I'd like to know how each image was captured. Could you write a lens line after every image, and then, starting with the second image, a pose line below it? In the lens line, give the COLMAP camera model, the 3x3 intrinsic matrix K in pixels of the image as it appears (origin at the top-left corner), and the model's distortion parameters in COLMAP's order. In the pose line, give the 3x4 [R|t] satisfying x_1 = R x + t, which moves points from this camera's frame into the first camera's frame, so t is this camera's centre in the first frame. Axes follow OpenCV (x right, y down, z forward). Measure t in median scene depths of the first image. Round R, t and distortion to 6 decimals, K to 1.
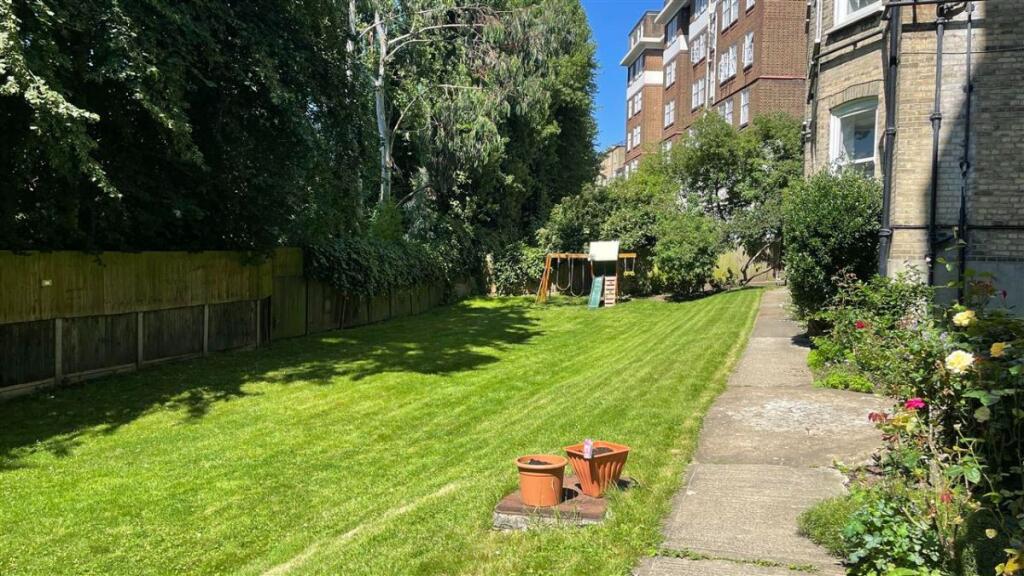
lens RADIAL K [[757.3, 0, 512.0], [0, 757.3, 288.0], [0, 0, 1]] dist [0.005106, -0.000023]
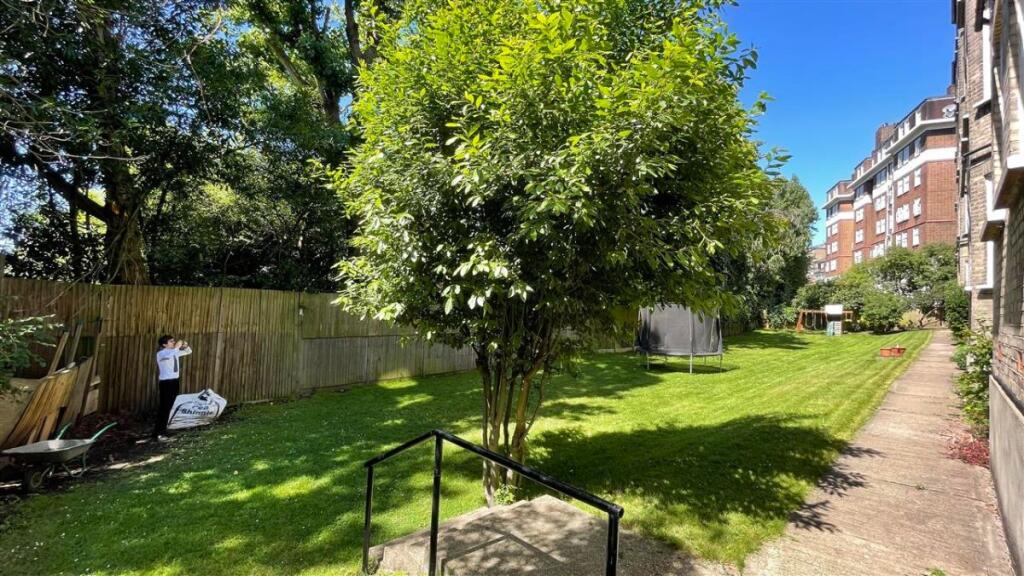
lens RADIAL K [[408.4, 0, 512.0], [0, 408.4, 288.0], [0, 0, 1]] dist [-0.000826, -0.000304]
pose [[0.888742, -0.002460, -0.458402, -0.149444], [-0.039648, 0.995826, -0.082211, 0.020304], [0.456690, 0.091239, 0.884935, -0.428955]]
